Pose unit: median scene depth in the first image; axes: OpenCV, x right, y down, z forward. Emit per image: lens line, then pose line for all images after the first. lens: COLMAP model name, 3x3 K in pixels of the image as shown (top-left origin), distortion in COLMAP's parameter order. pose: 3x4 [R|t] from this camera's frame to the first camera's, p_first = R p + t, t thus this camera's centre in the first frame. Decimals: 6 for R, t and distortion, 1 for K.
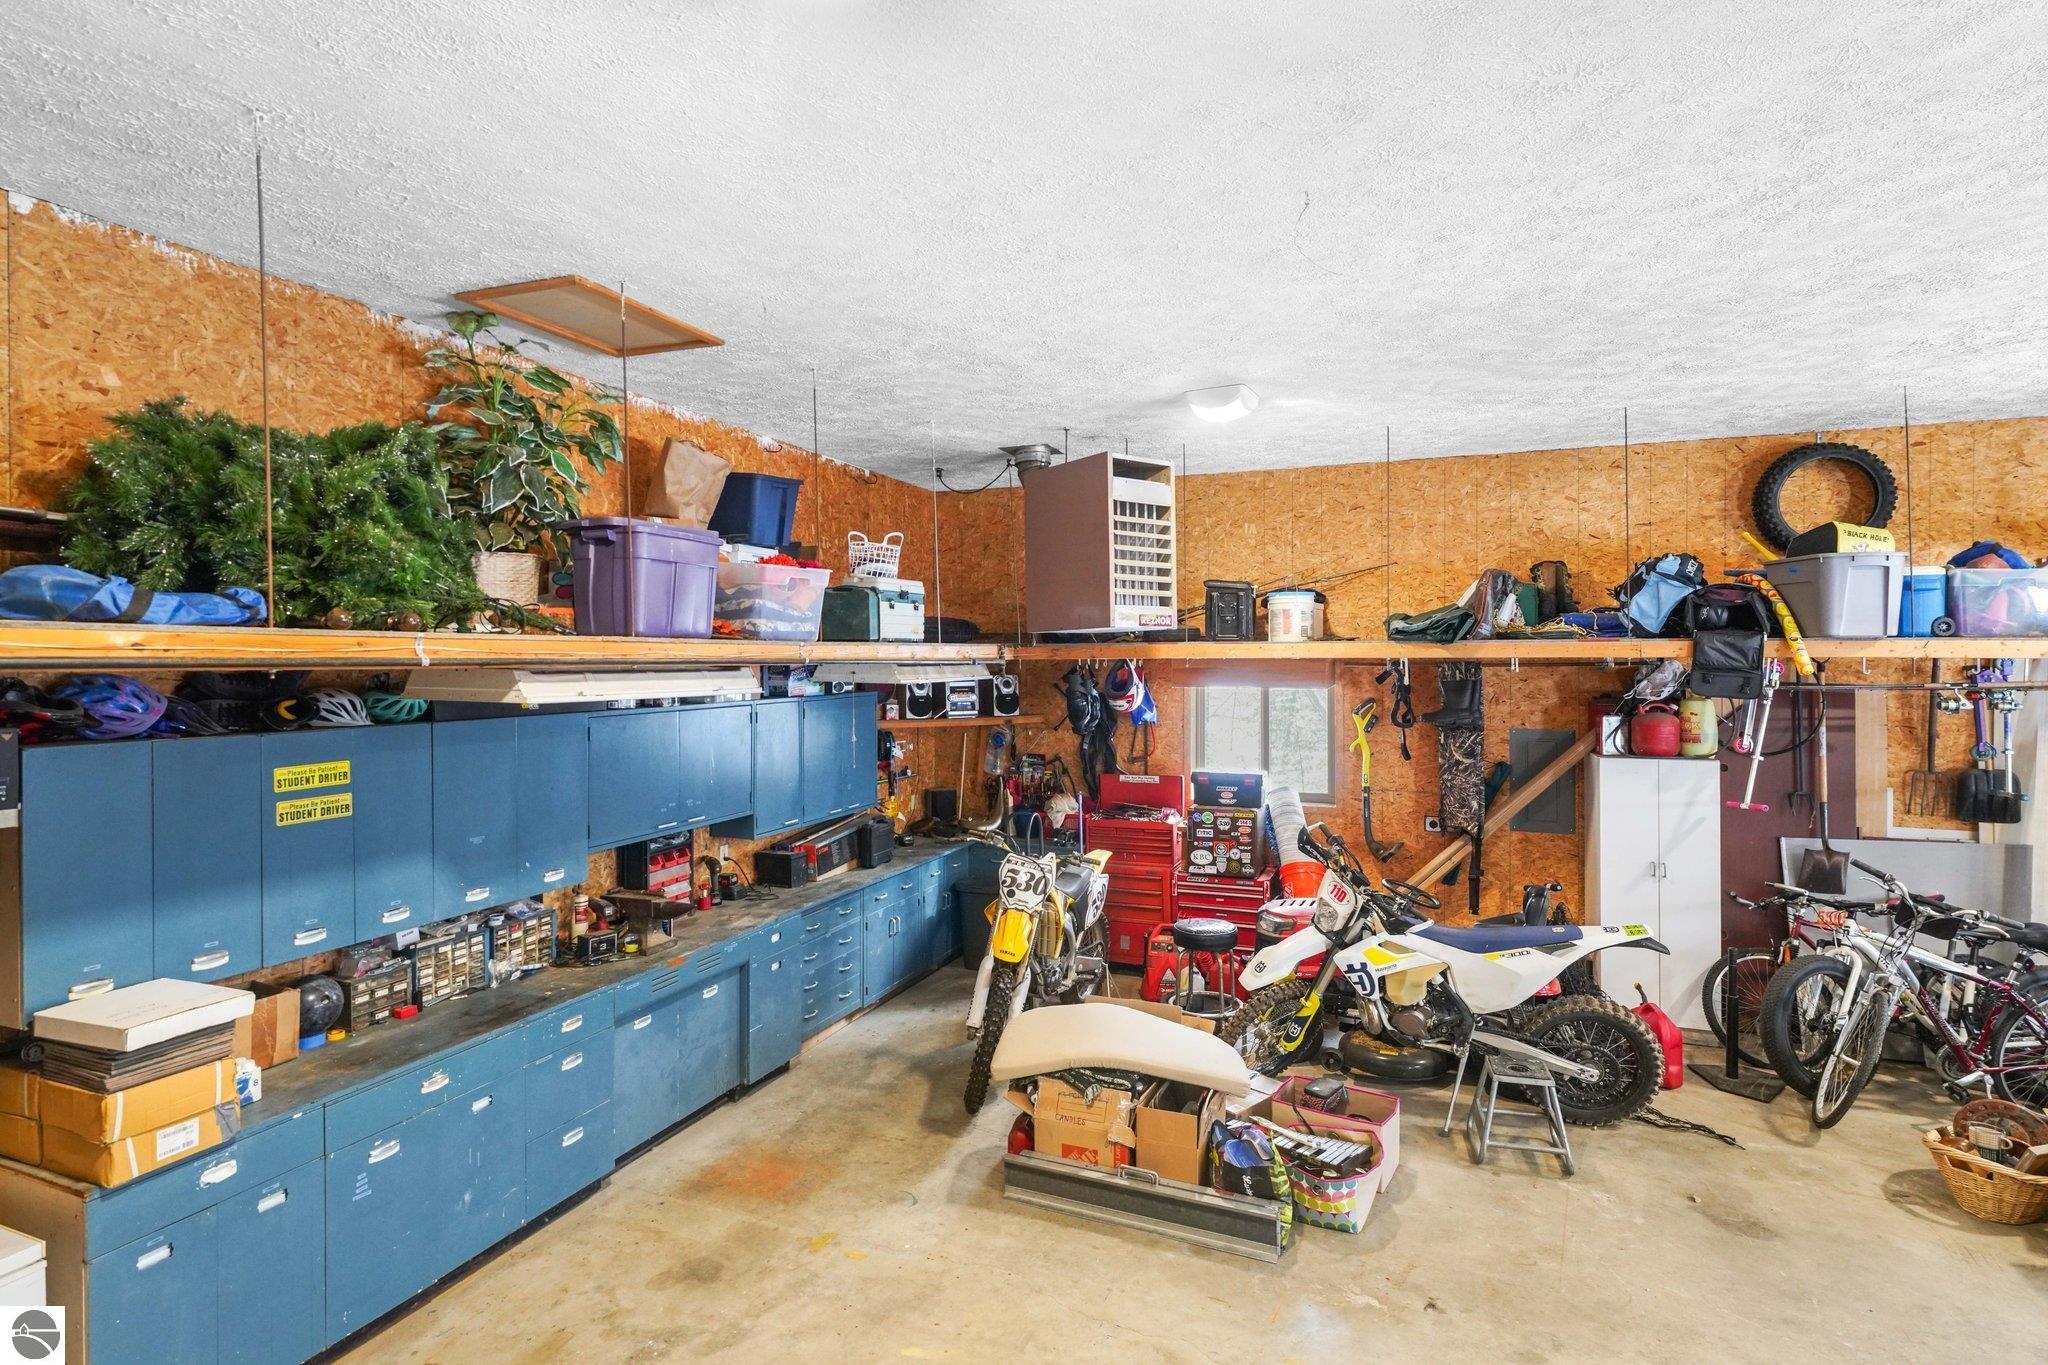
lens RADIAL K [[1021.3, 0, 1017.4], [0, 1021.3, 660.4], [0, 0, 1]] dist [-0.002059, 0.000357]
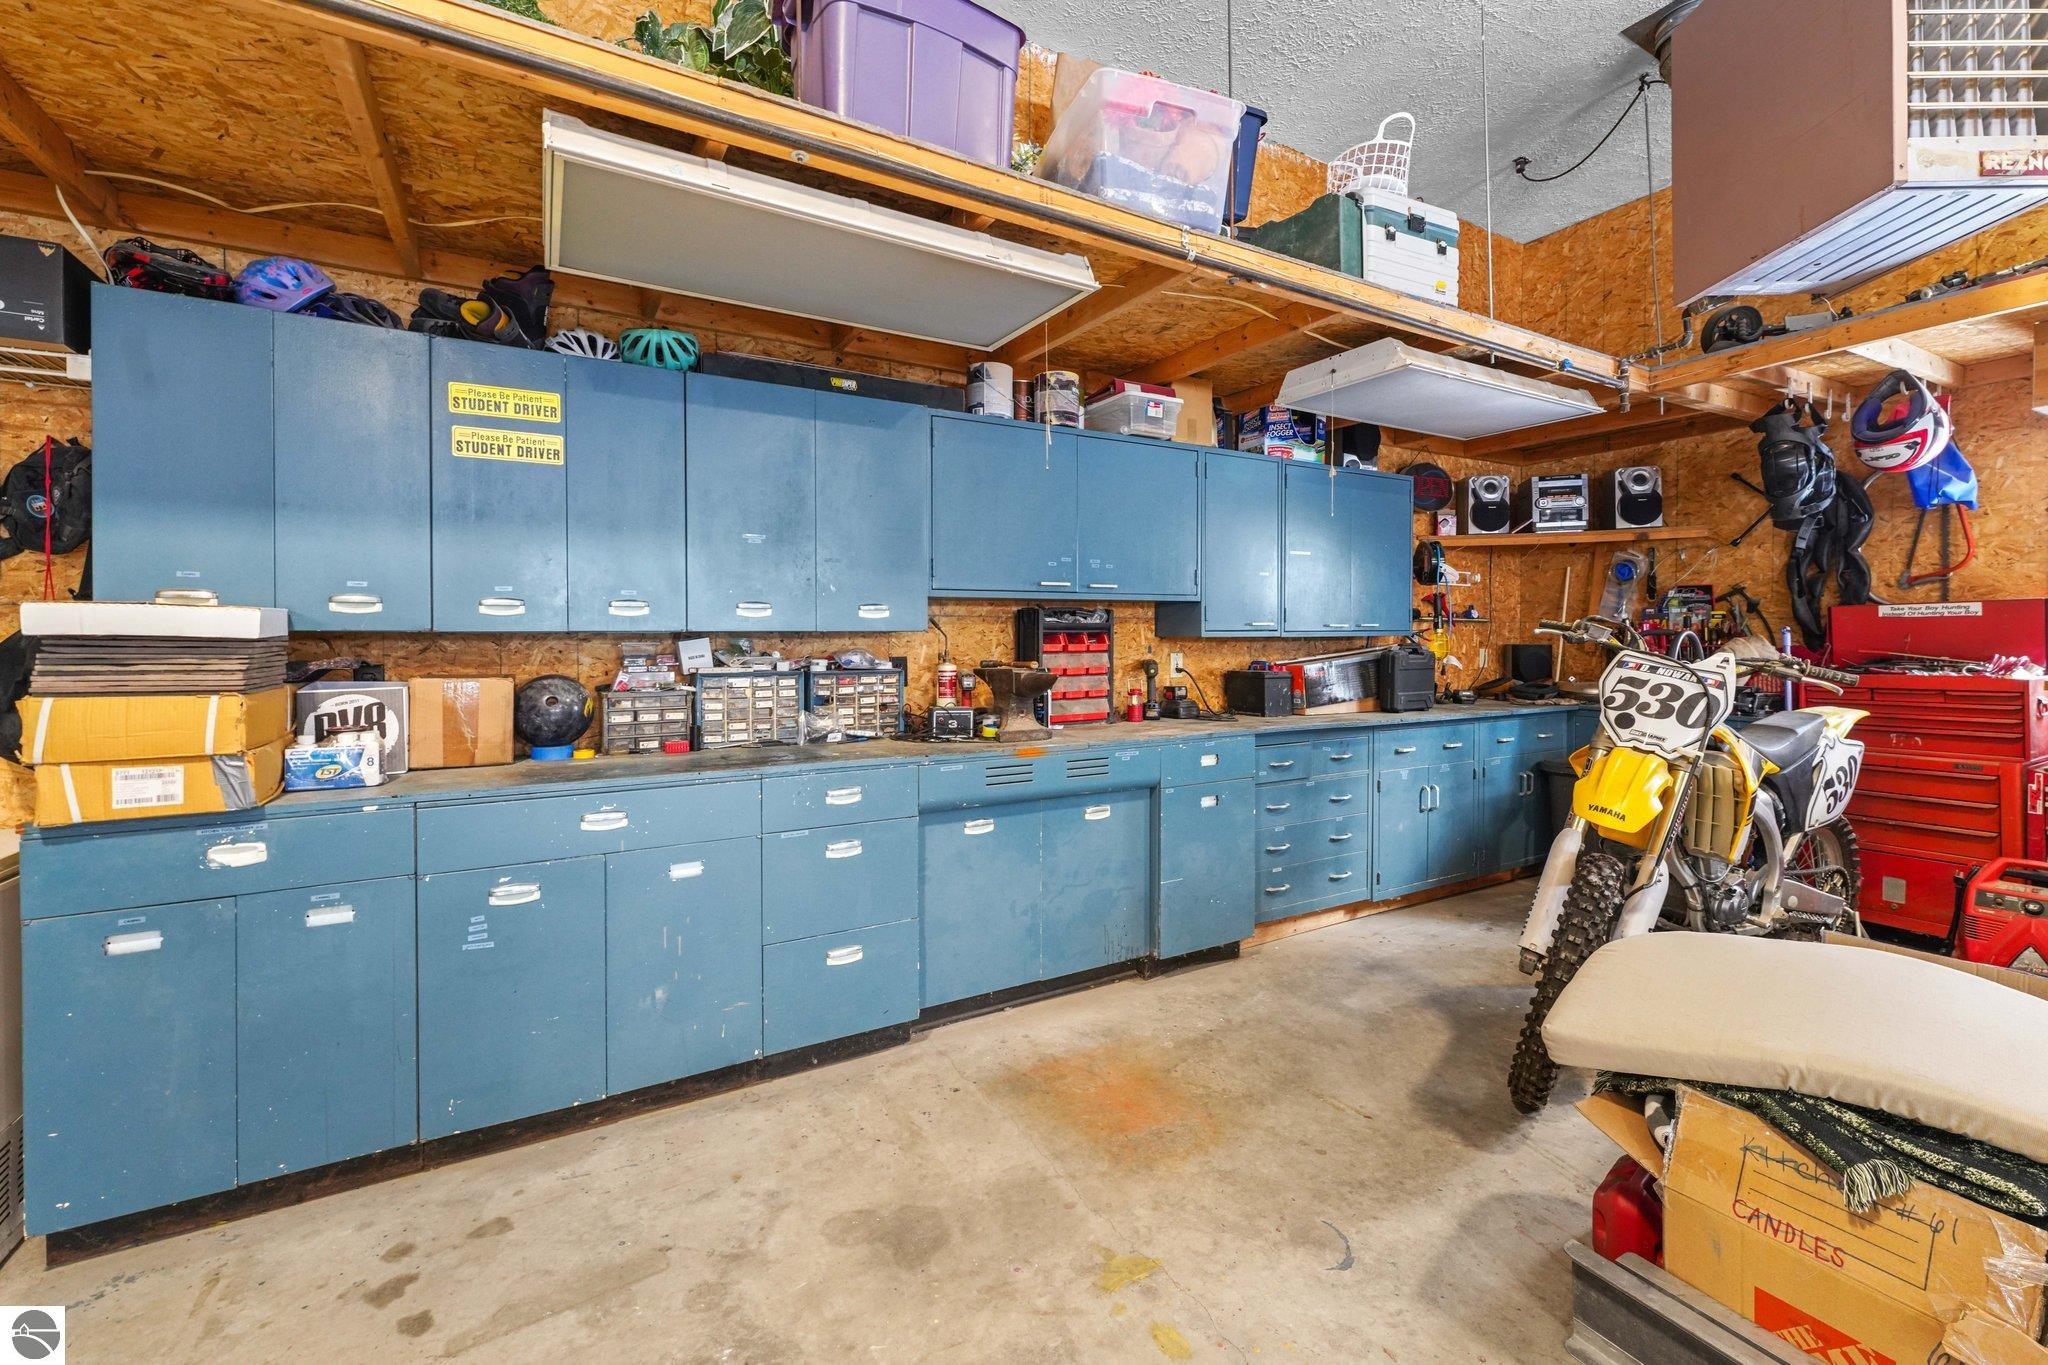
lens RADIAL K [[840.8, 0, 1031.5], [0, 840.8, 646.4], [0, 0, 1]] dist [0.002439, -0.000809]
pose [[0.793115, 0.008970, -0.609006, 0.017023], [-0.003195, 0.999939, 0.010567, 0.209899], [0.609064, -0.006435, 0.793095, 0.526718]]
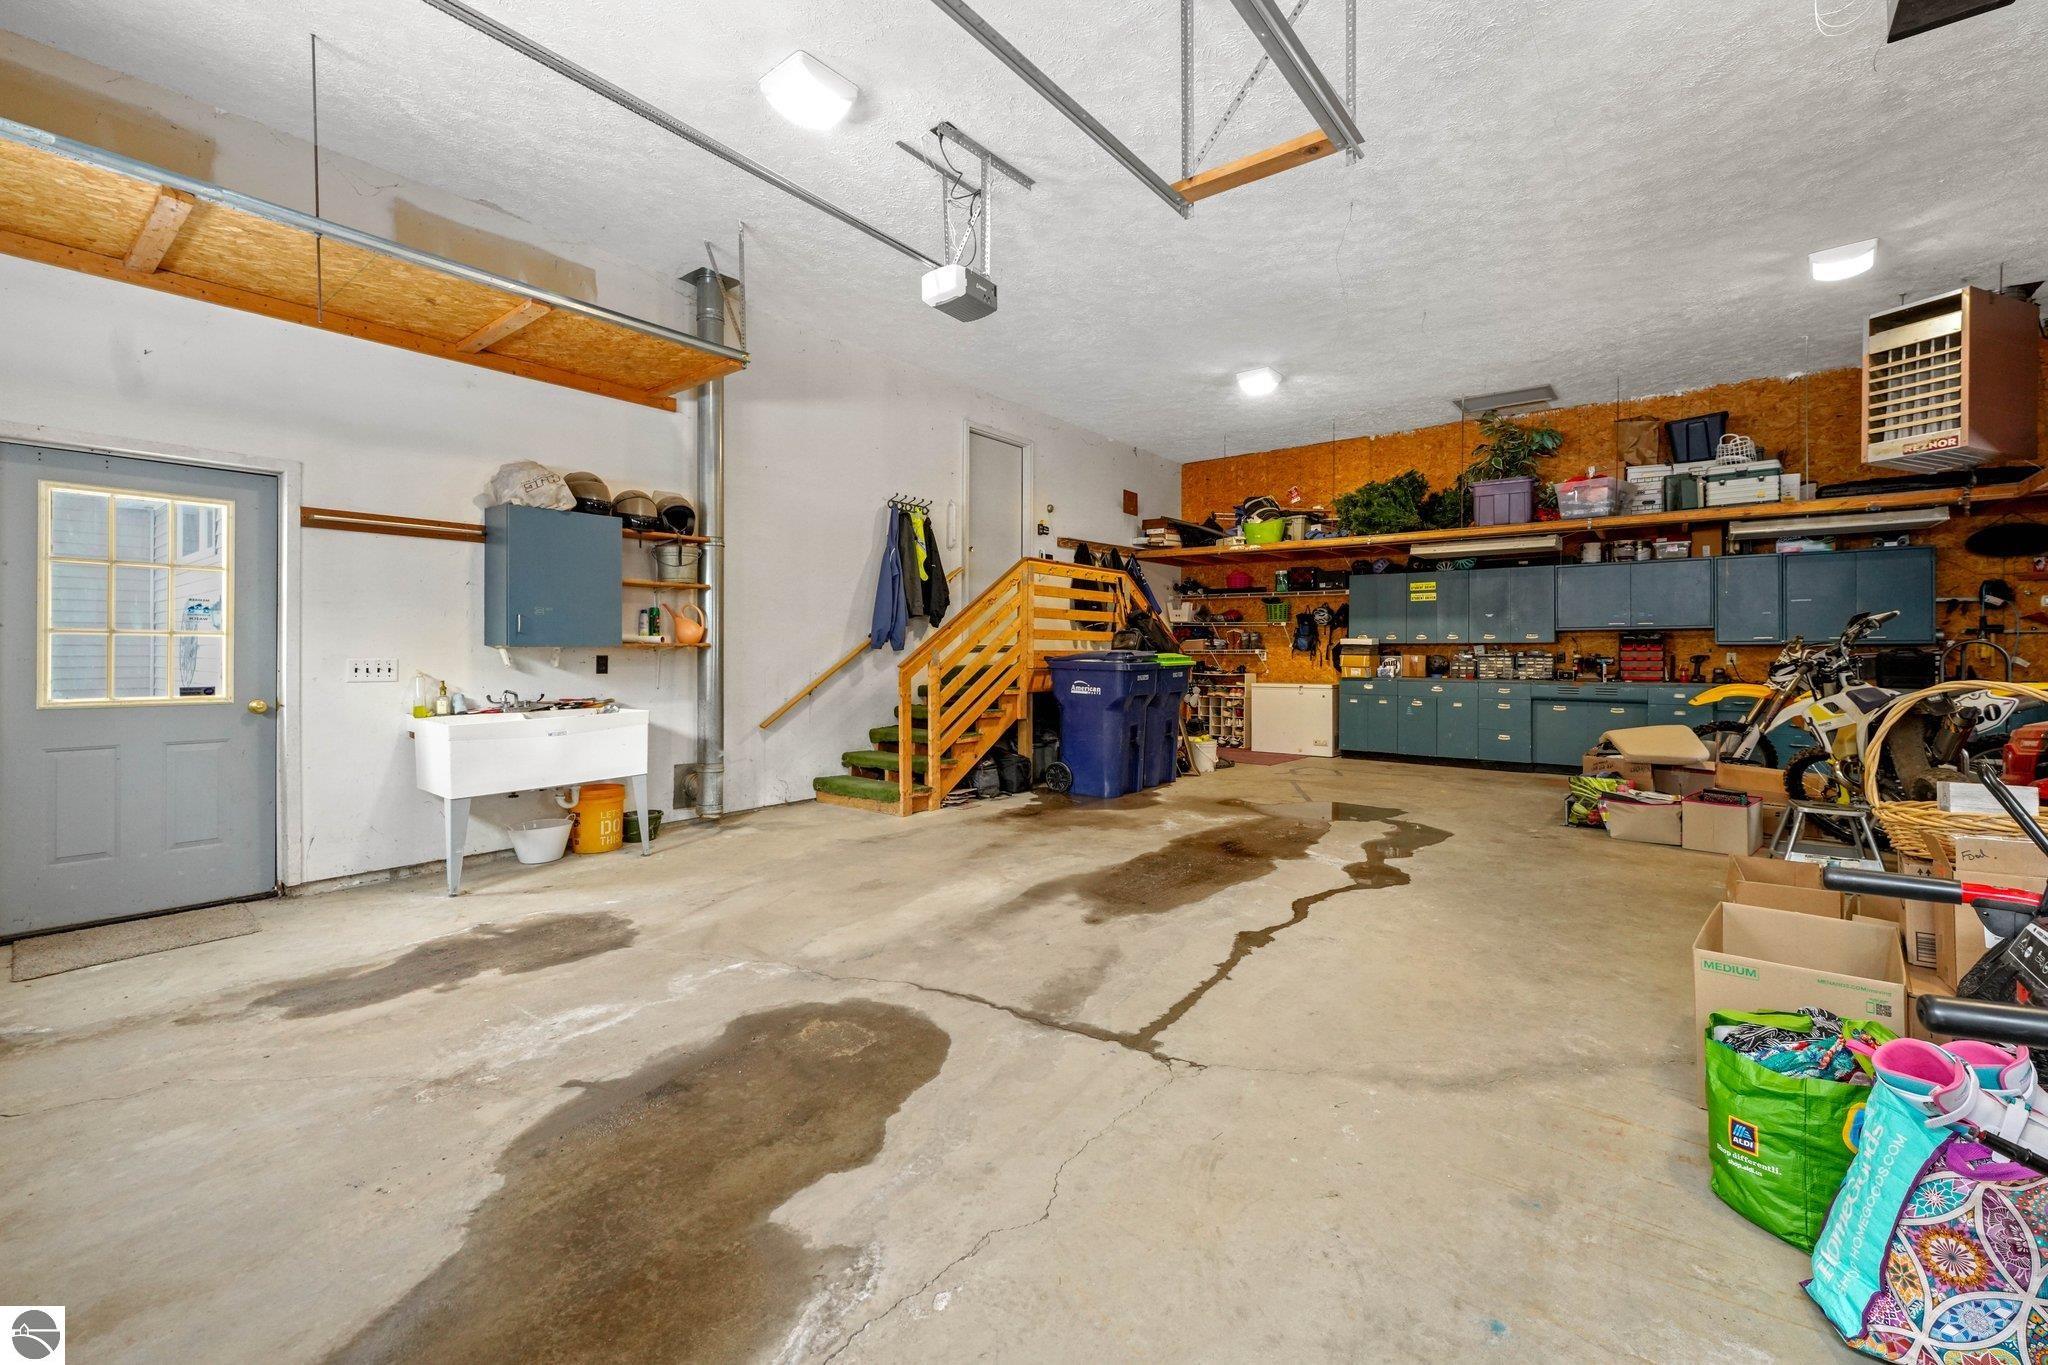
lens RADIAL K [[840.8, 0, 1036.9], [0, 840.8, 657.2], [0, 0, 1]] dist [0.002439, -0.000809]
pose [[-0.261203, 0.010326, -0.965229, 1.526305], [-0.003612, 0.999925, 0.011675, 0.219361], [0.965277, 0.006536, -0.261146, 0.381372]]
